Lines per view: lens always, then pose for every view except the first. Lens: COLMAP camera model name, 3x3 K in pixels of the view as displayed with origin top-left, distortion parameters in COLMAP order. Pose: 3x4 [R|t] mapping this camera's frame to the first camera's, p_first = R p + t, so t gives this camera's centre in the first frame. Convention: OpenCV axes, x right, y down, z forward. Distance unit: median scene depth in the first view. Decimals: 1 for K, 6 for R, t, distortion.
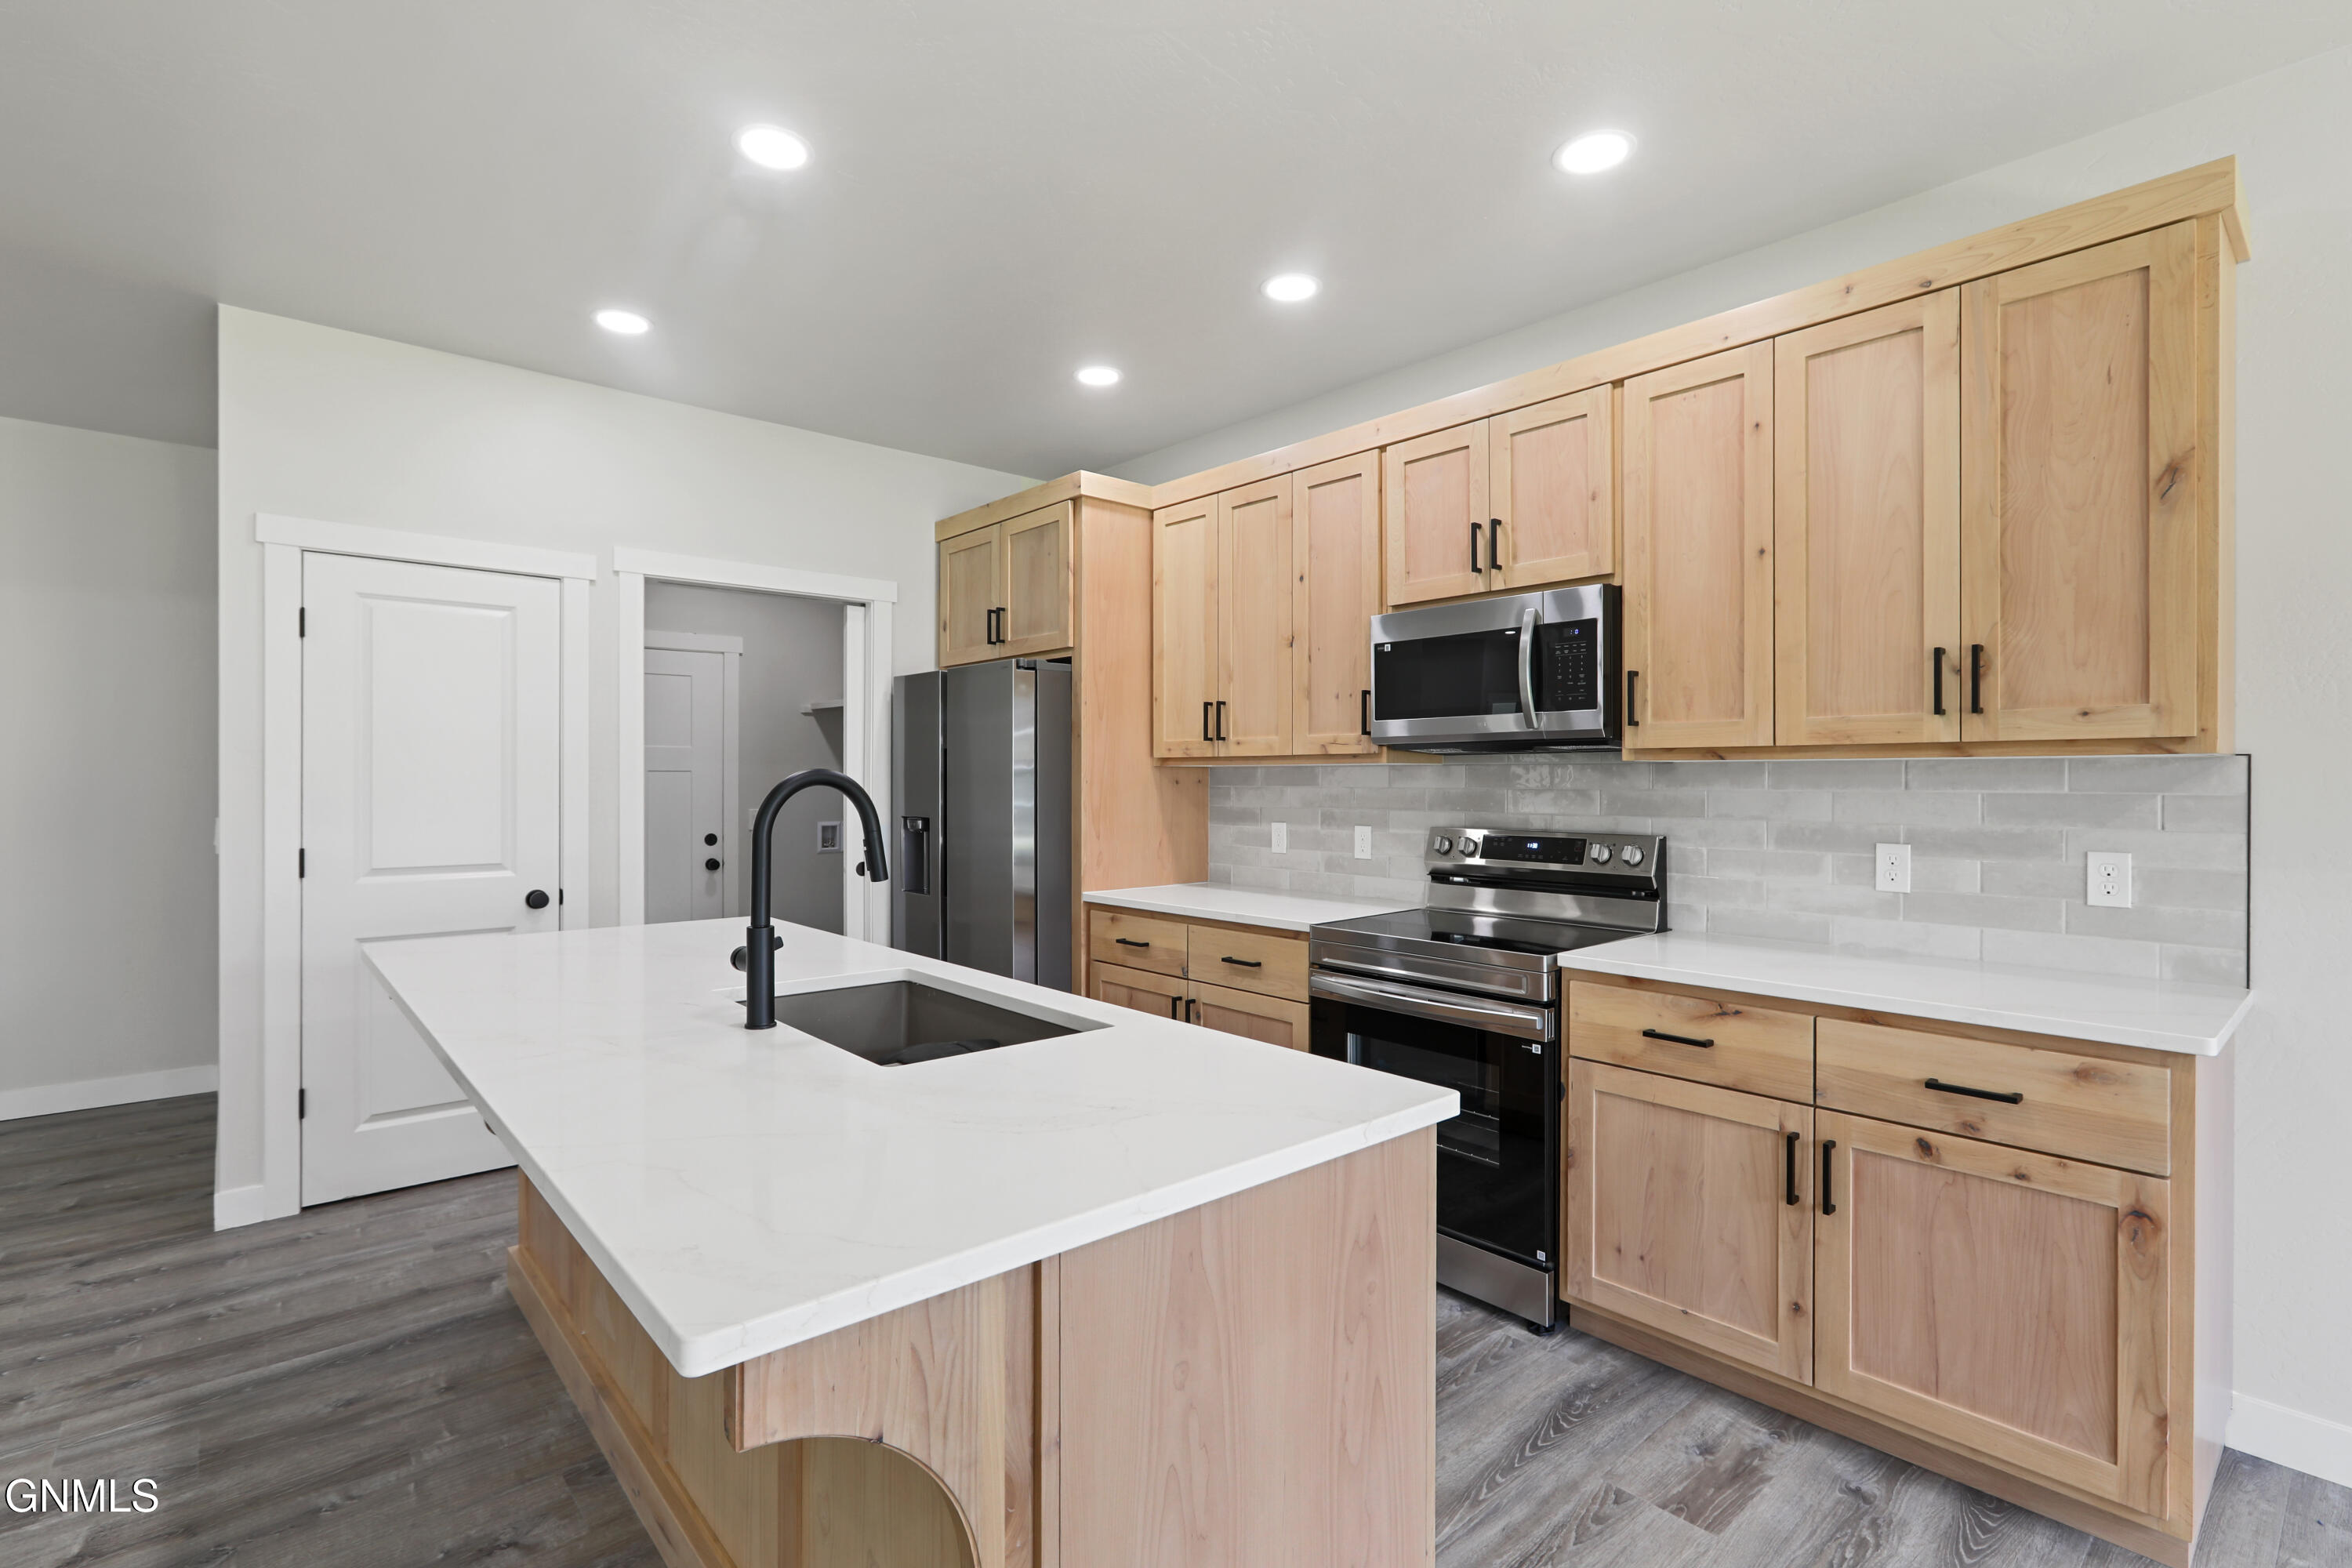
lens RADIAL K [[1088.5, 0, 1176.0], [0, 1088.5, 784.0], [0, 0, 1]] dist [-0.002050, 0.000803]
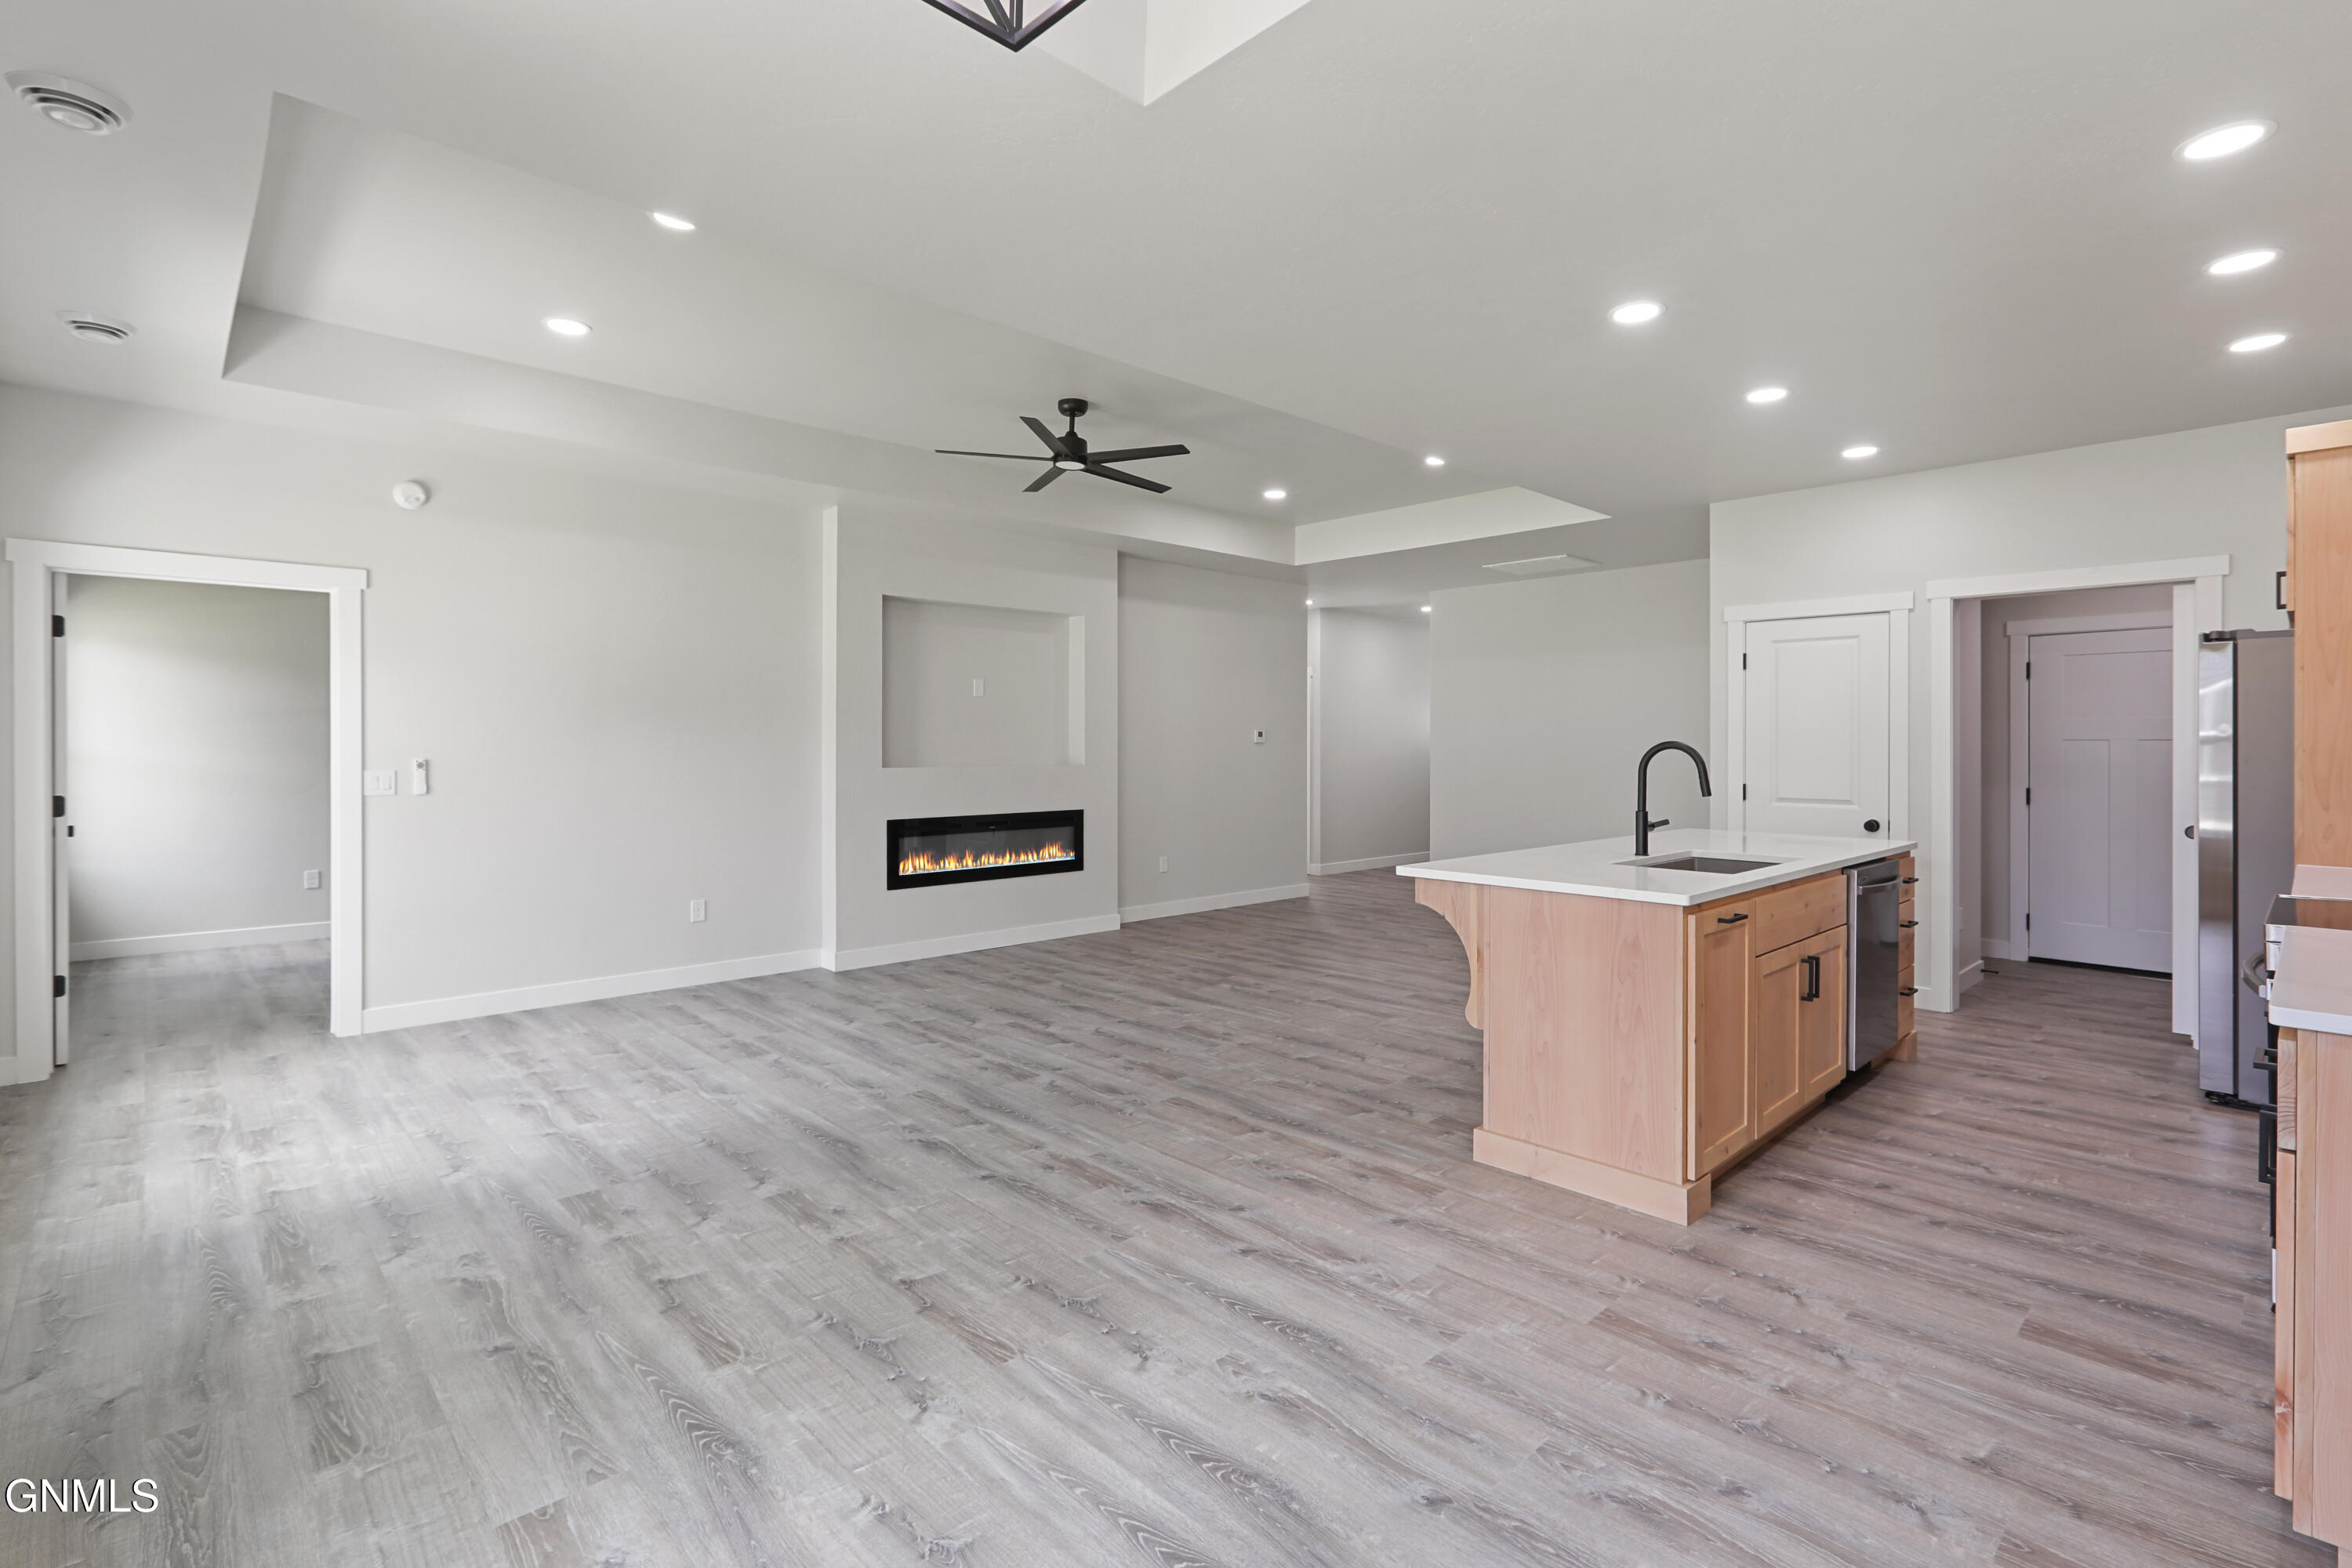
lens RADIAL K [[1088.2, 0, 1194.5], [0, 1088.2, 747.4], [0, 0, 1]] dist [-0.003359, 0.001730]
pose [[0.045776, 0.000705, -0.998951, 1.265903], [-0.005361, 0.999986, 0.000460, 0.001945], [0.998937, 0.005334, 0.045779, -0.022479]]
